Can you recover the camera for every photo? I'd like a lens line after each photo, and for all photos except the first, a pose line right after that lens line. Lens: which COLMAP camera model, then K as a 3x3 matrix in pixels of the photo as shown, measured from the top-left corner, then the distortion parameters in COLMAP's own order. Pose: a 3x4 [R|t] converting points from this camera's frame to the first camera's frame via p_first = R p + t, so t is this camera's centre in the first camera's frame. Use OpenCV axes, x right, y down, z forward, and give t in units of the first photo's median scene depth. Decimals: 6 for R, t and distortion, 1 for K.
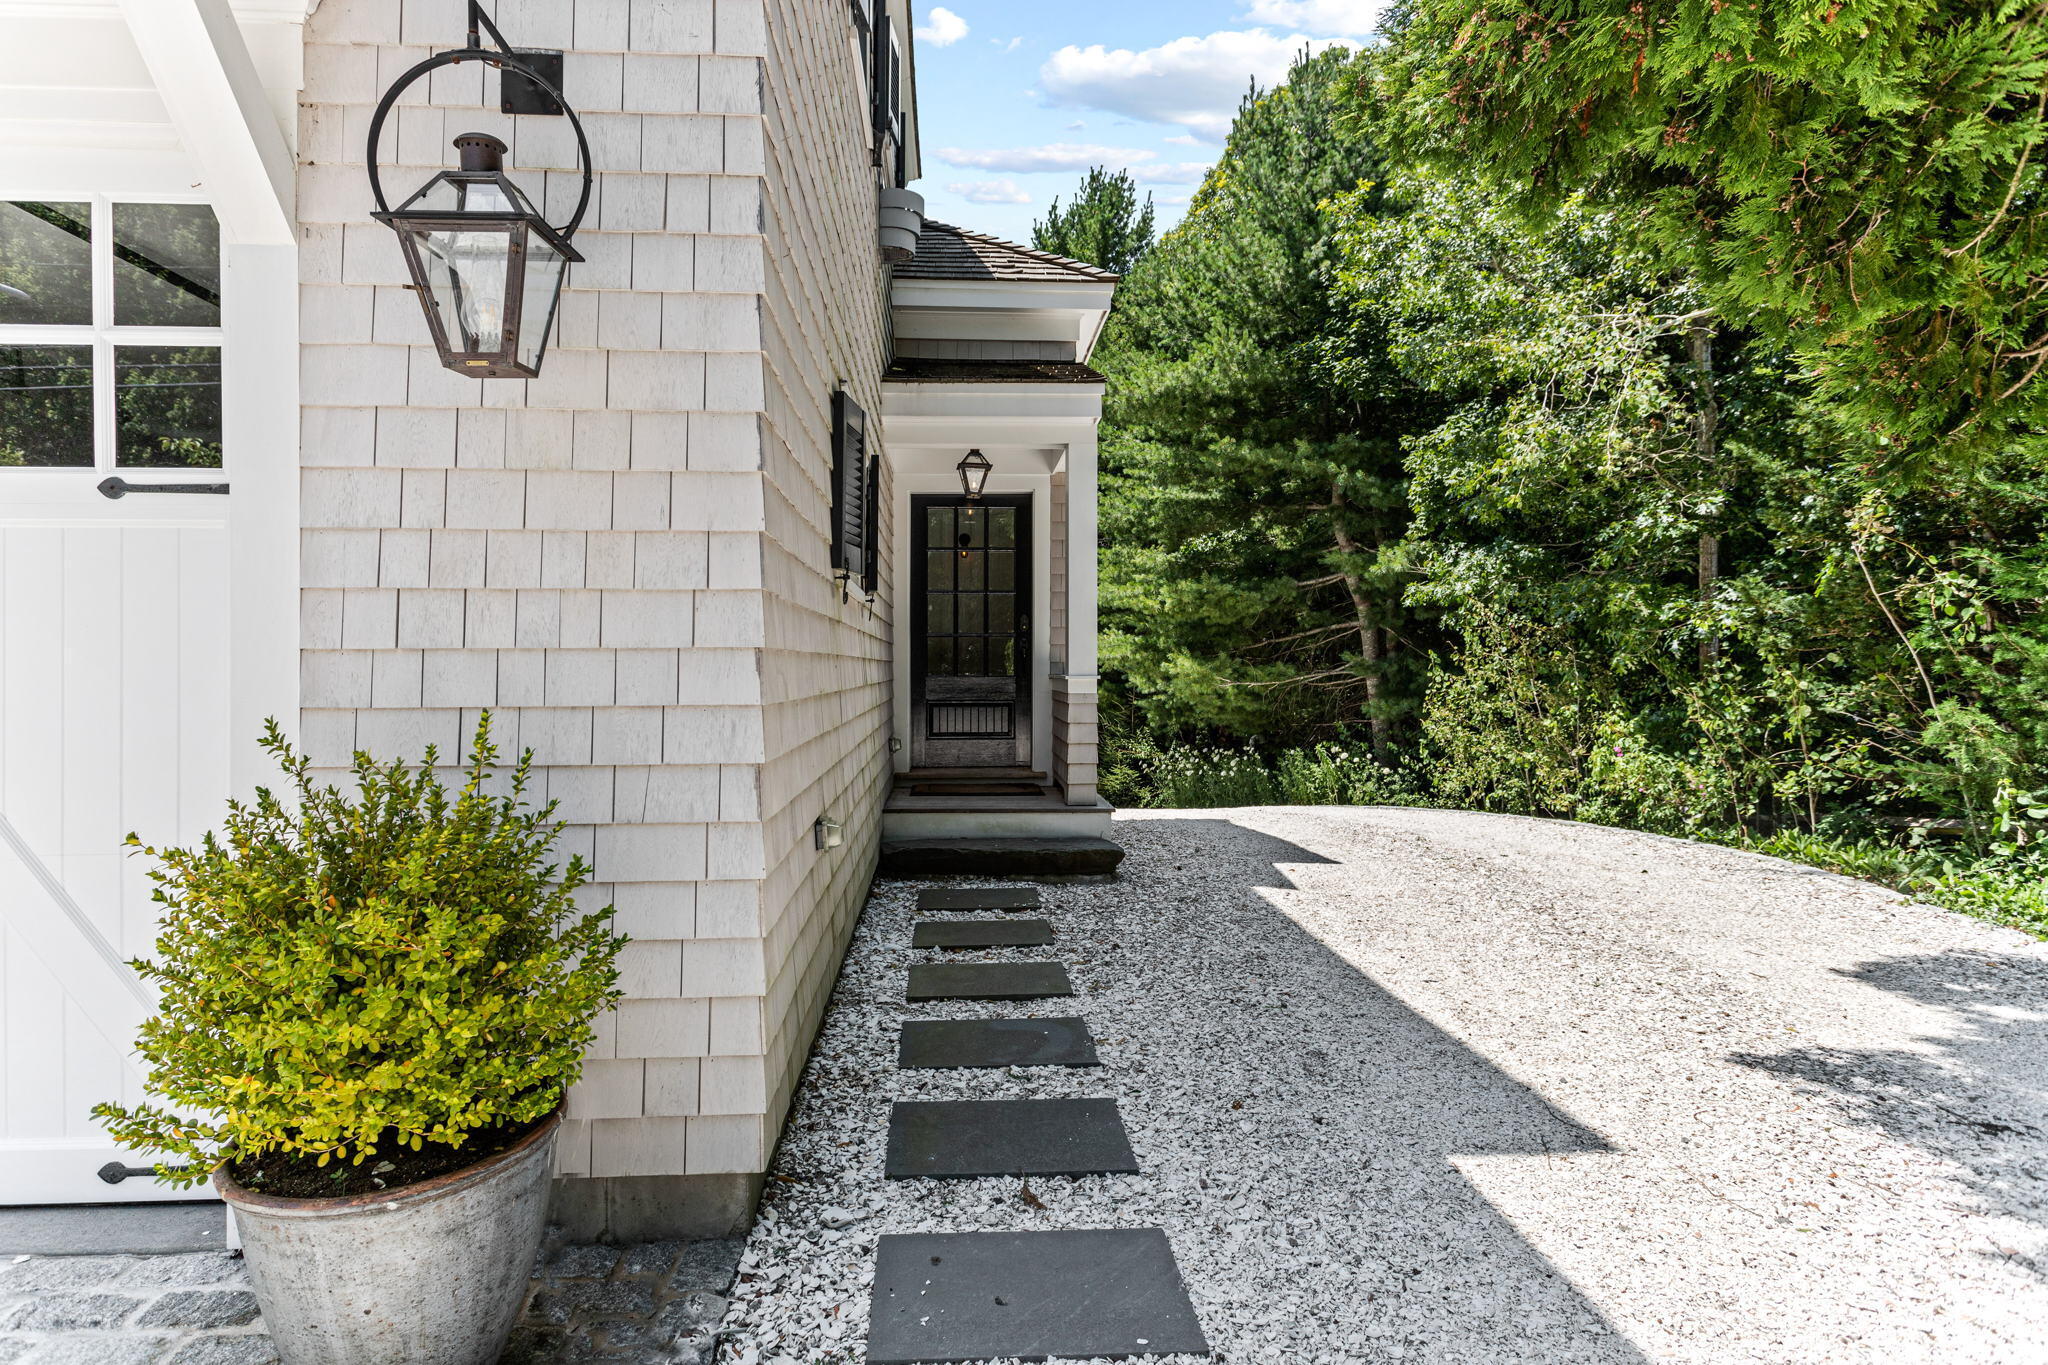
lens RADIAL K [[1081.2, 0, 1022.4], [0, 1081.2, 605.4], [0, 0, 1]] dist [0.000517, 0.000110]
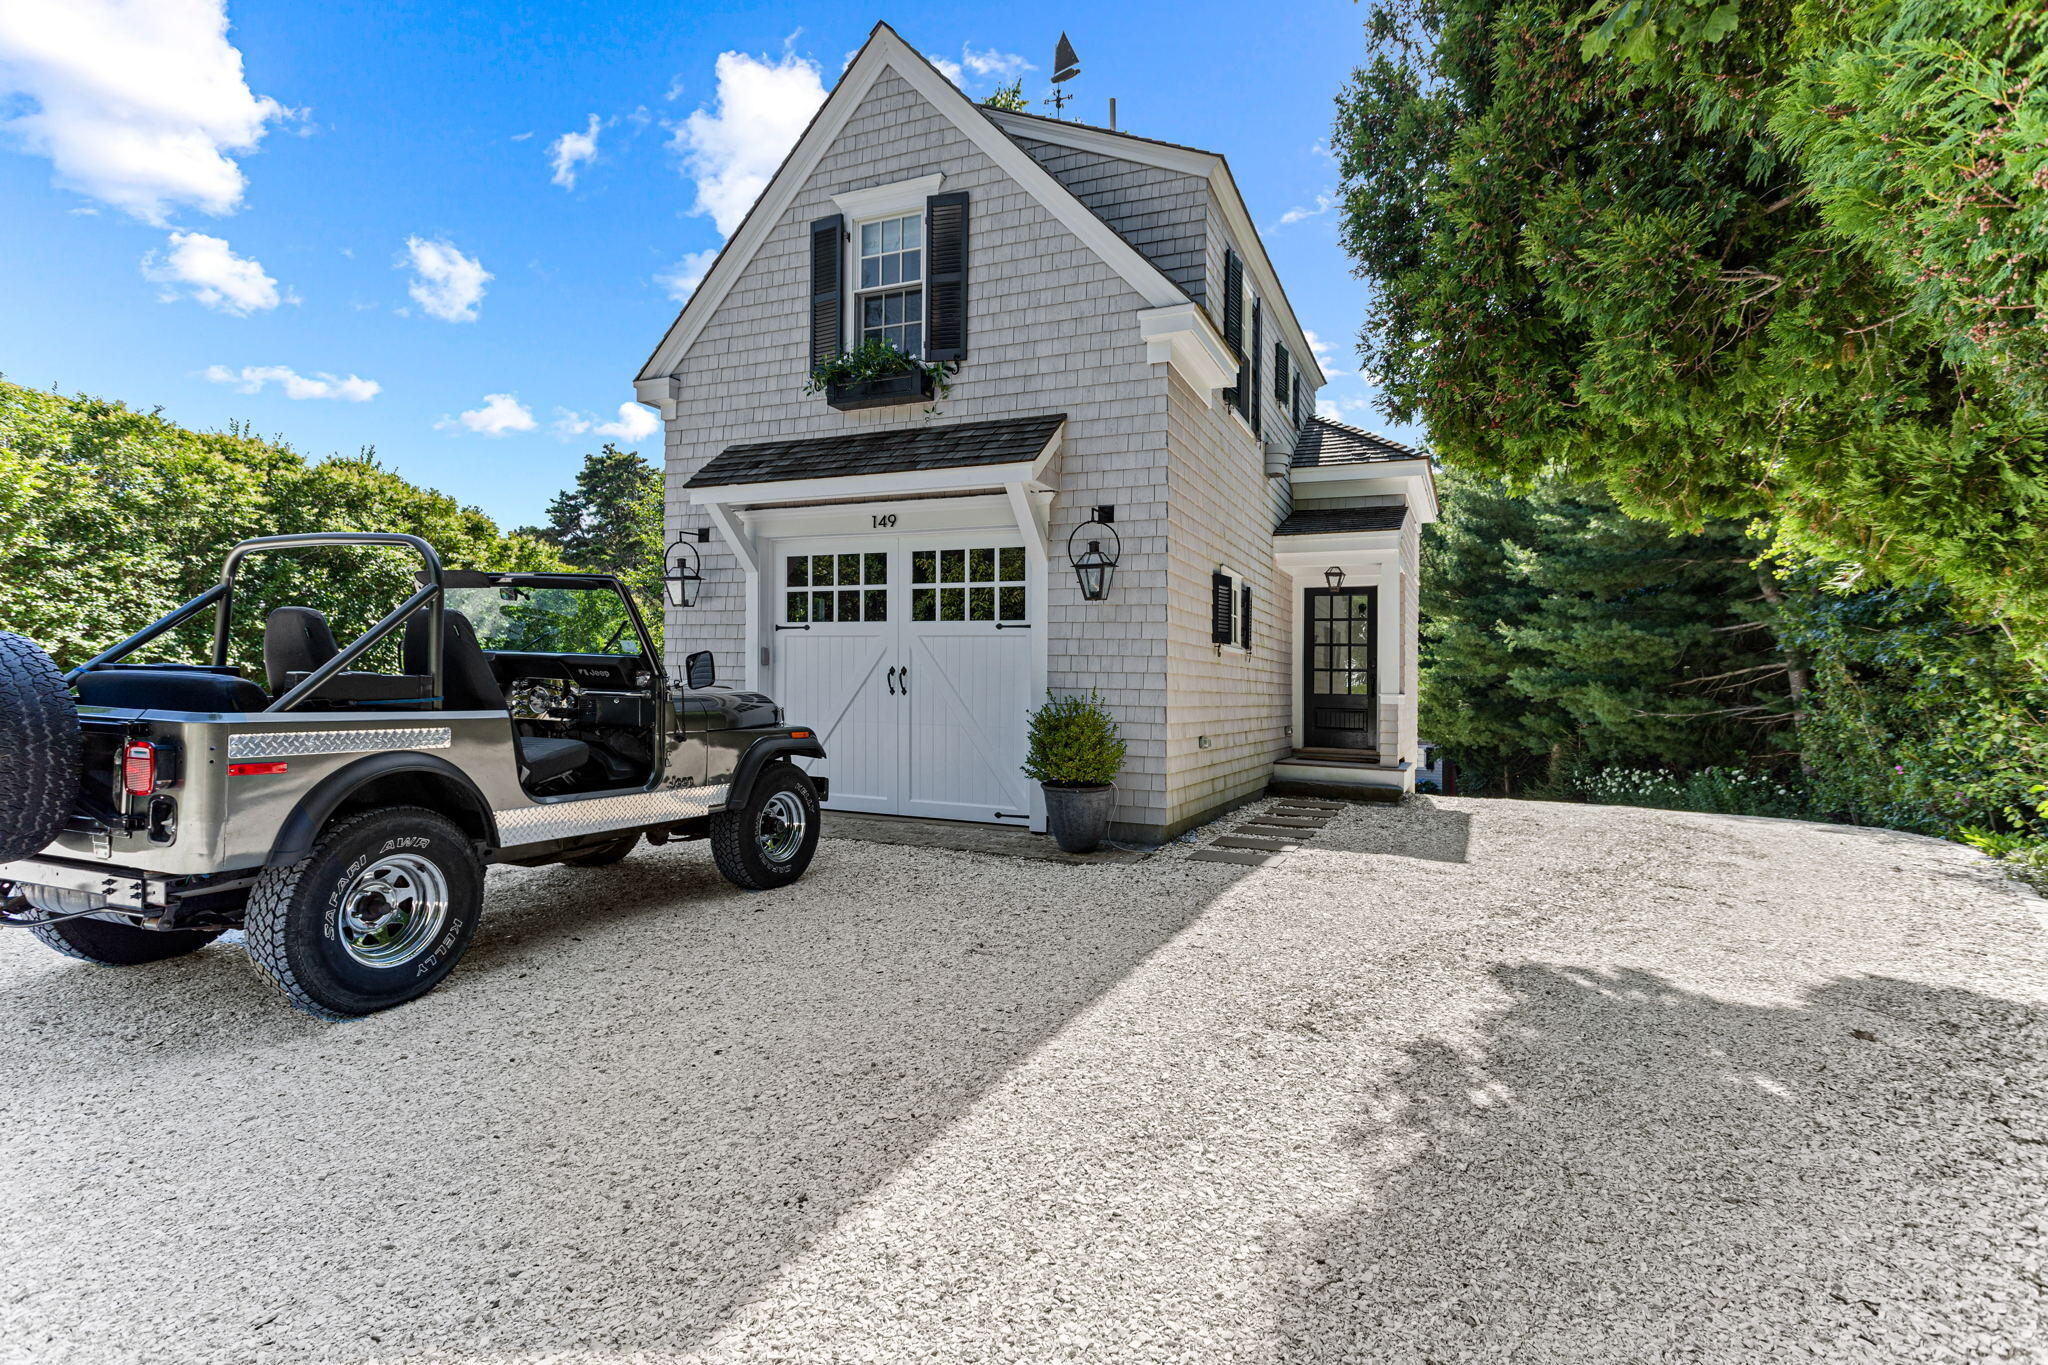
lens RADIAL K [[1052.0, 0, 1024.0], [0, 1052.0, 682.5], [0, 0, 1]] dist [0.000578, 0.000293]
pose [[0.879193, 0.020774, -0.476012, 0.141530], [-0.000480, 0.999087, 0.042717, -0.010972], [0.476465, -0.037328, 0.878401, -0.319417]]
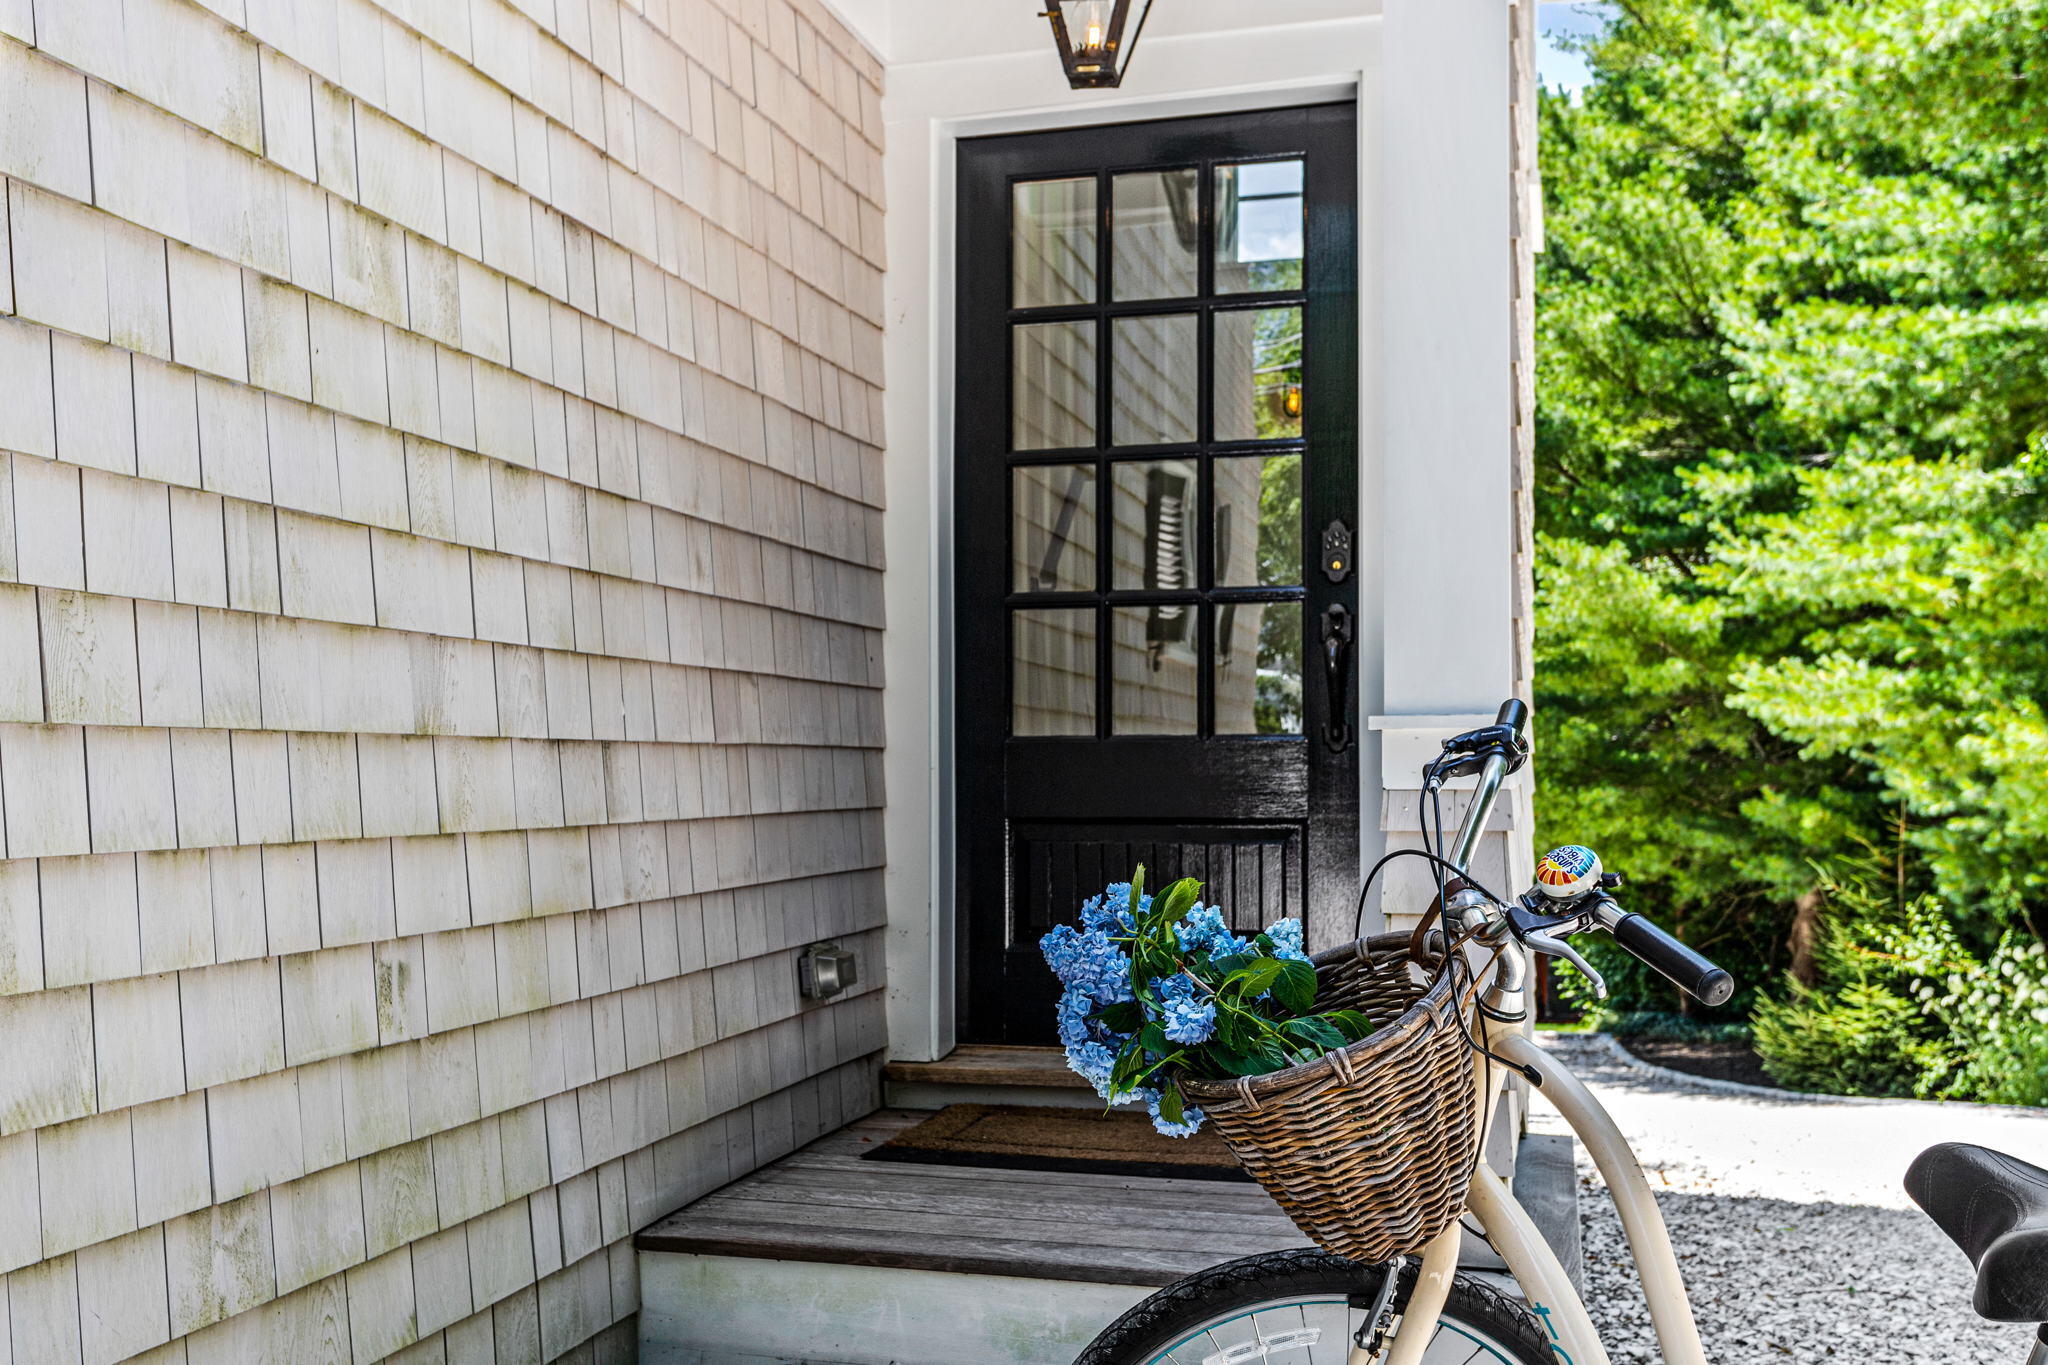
lens RADIAL K [[1926.8, 0, 1024.0], [0, 1926.8, 682.5], [0, 0, 1]] dist [-0.004138, -0.009219]
pose [[0.940577, -0.013949, -0.339295, 0.045105], [0.018675, 0.999769, 0.010668, 0.019996], [0.339068, -0.016370, 0.940620, 0.229093]]
